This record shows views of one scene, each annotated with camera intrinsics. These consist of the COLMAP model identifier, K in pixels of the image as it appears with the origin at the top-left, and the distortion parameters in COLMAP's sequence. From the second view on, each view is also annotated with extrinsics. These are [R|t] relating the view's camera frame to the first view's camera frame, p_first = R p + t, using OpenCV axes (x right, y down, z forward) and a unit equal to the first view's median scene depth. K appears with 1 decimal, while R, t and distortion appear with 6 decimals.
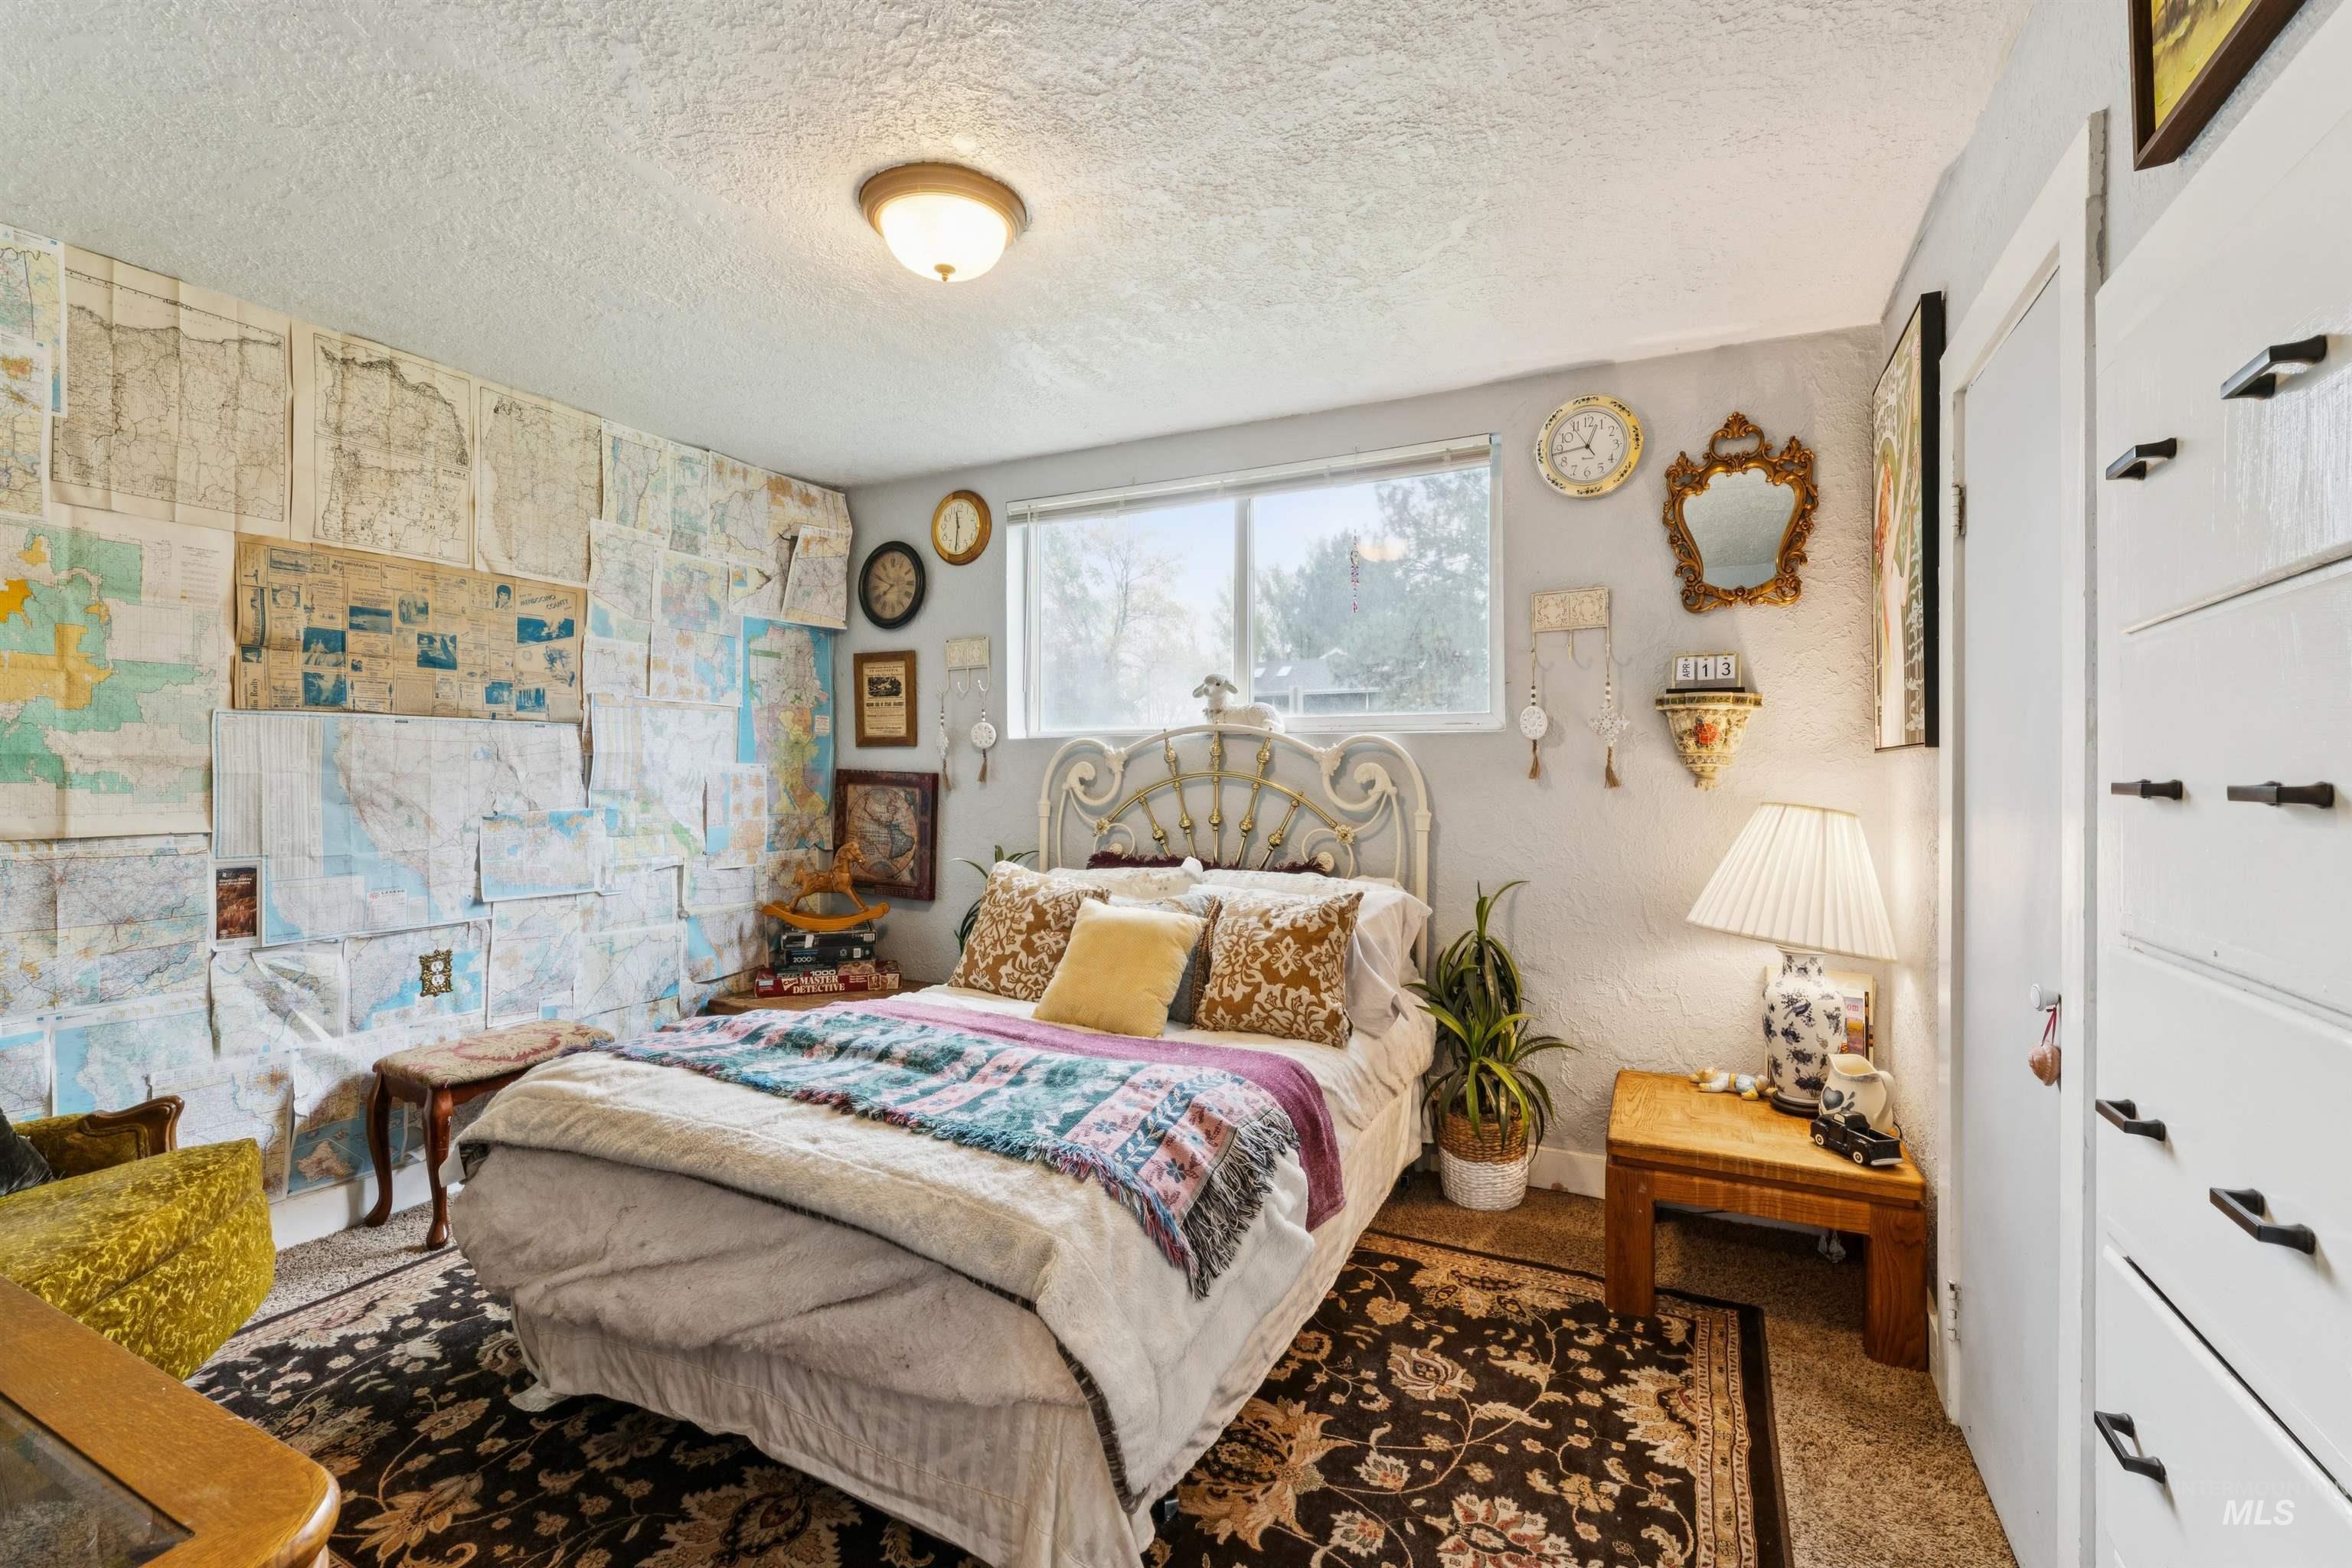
lens RADIAL K [[1008.2, 0, 1175.4], [0, 1008.2, 782.5], [0, 0, 1]] dist [-0.000939, -0.000977]
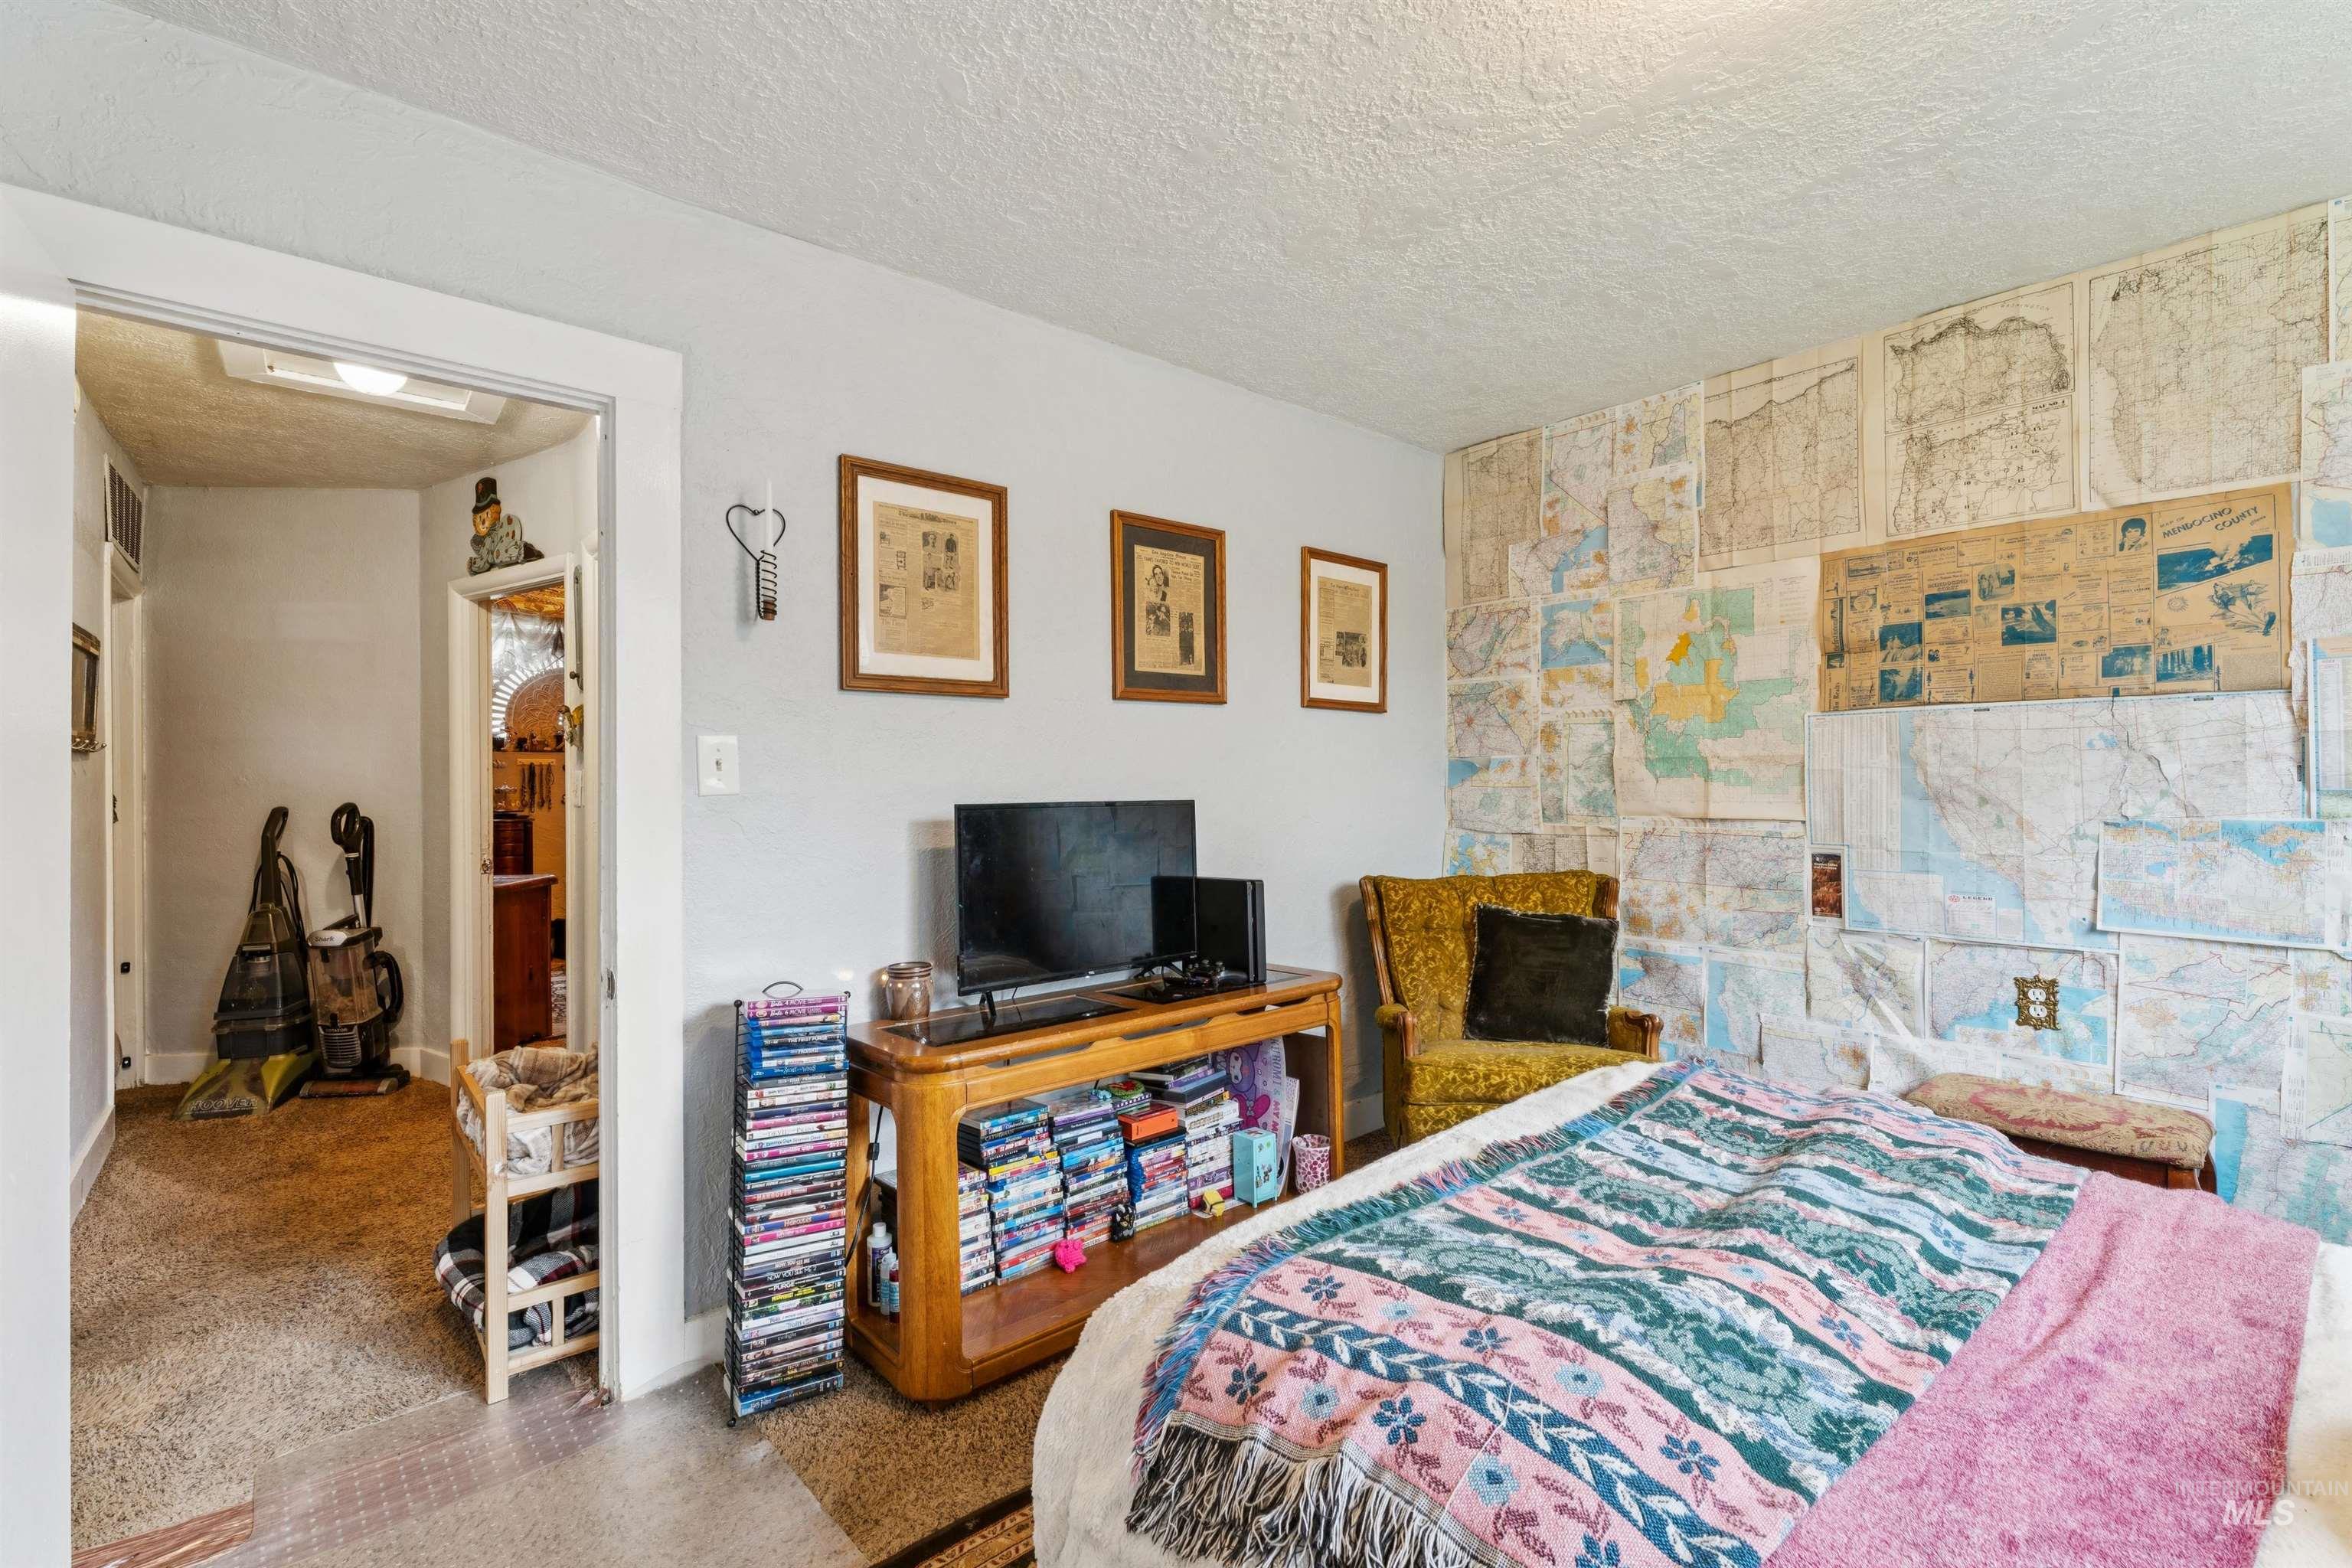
lens RADIAL K [[1008.2, 0, 1168.6], [0, 1008.2, 778.6], [0, 0, 1]] dist [-0.000939, -0.000977]
pose [[-0.372584, -0.000768, -0.927998, 0.352990], [-0.004370, 0.999990, 0.000927, 0.003284], [0.927988, 0.004400, -0.372584, 0.693001]]
